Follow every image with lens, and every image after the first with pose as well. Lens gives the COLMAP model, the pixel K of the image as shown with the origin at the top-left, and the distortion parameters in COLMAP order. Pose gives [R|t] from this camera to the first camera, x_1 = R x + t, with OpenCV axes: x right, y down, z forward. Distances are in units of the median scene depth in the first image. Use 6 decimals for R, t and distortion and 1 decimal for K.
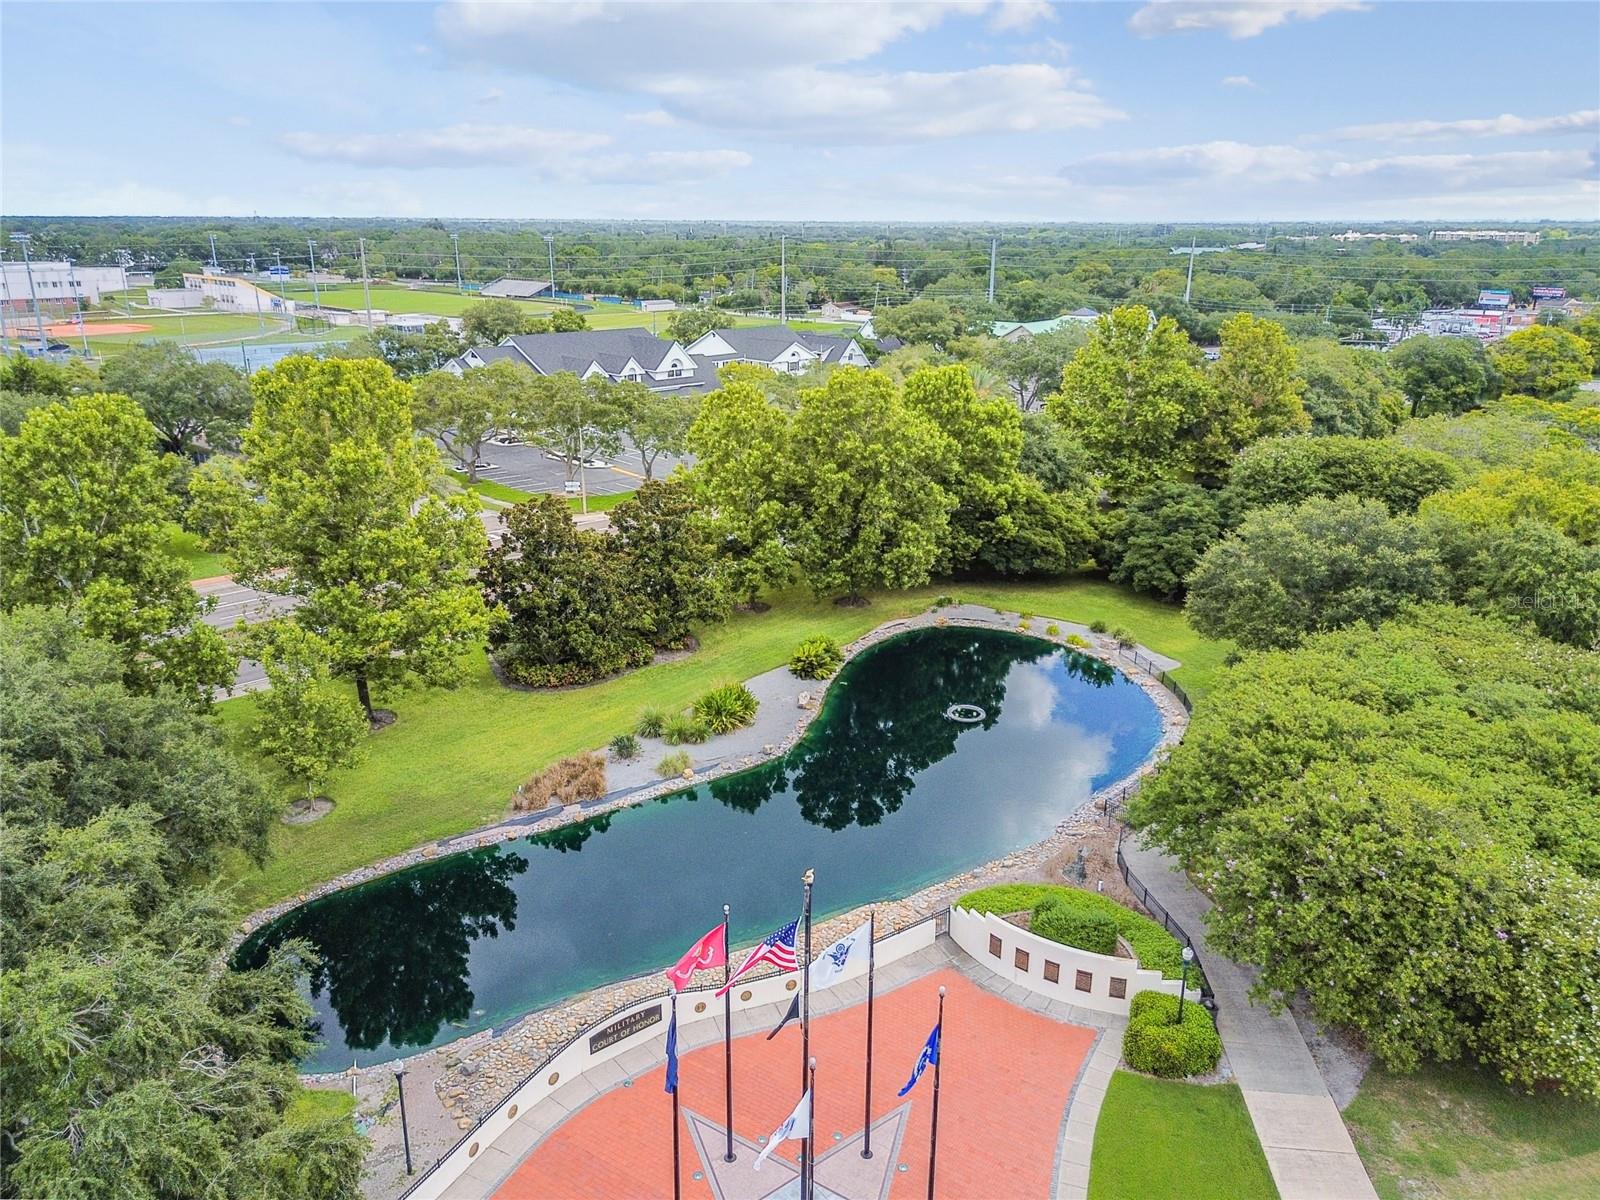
lens RADIAL K [[1149.6, 0, 800.0], [0, 1149.6, 600.0], [0, 0, 1]] dist [0.070677, -0.069195]
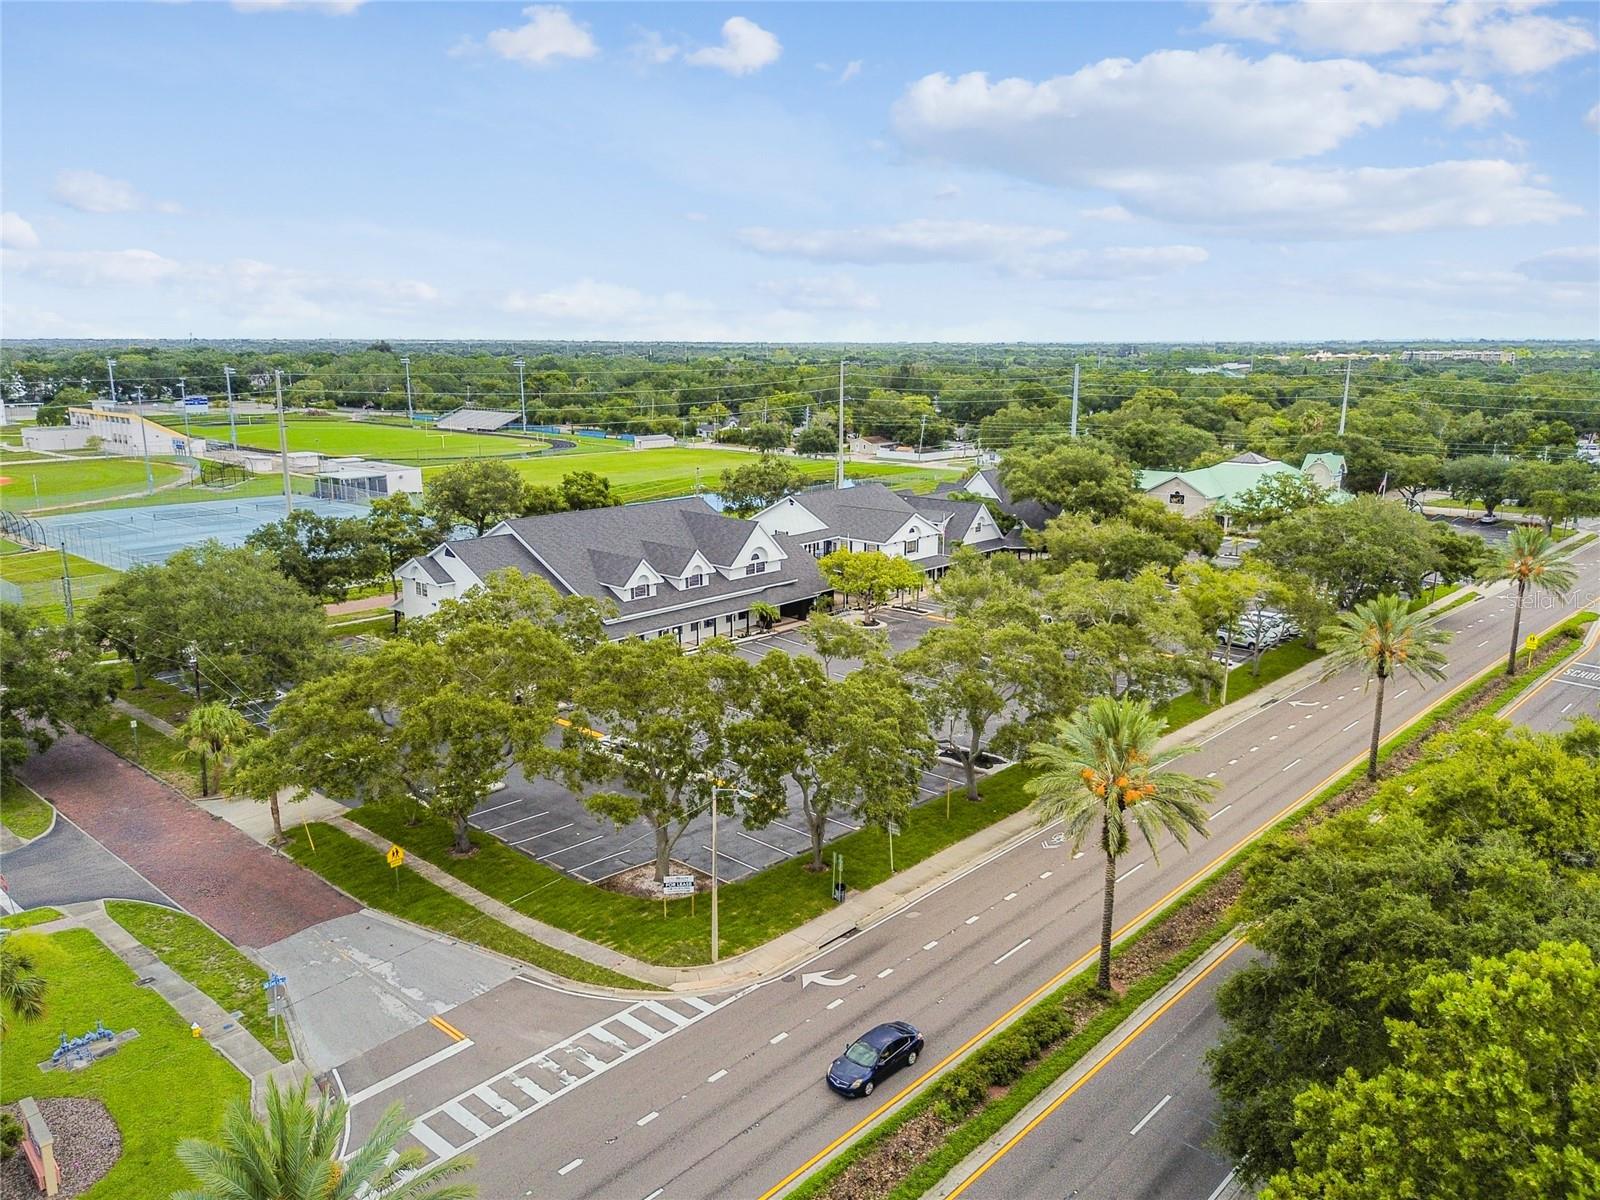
lens RADIAL K [[1174.1, 0, 800.0], [0, 1174.1, 600.0], [0, 0, 1]] dist [0.073556, -0.077405]
pose [[0.999073, -0.011373, 0.041517, -0.247290], [0.015485, 0.994857, -0.100097, -0.247694], [-0.040165, 0.100647, 0.994111, 0.748299]]
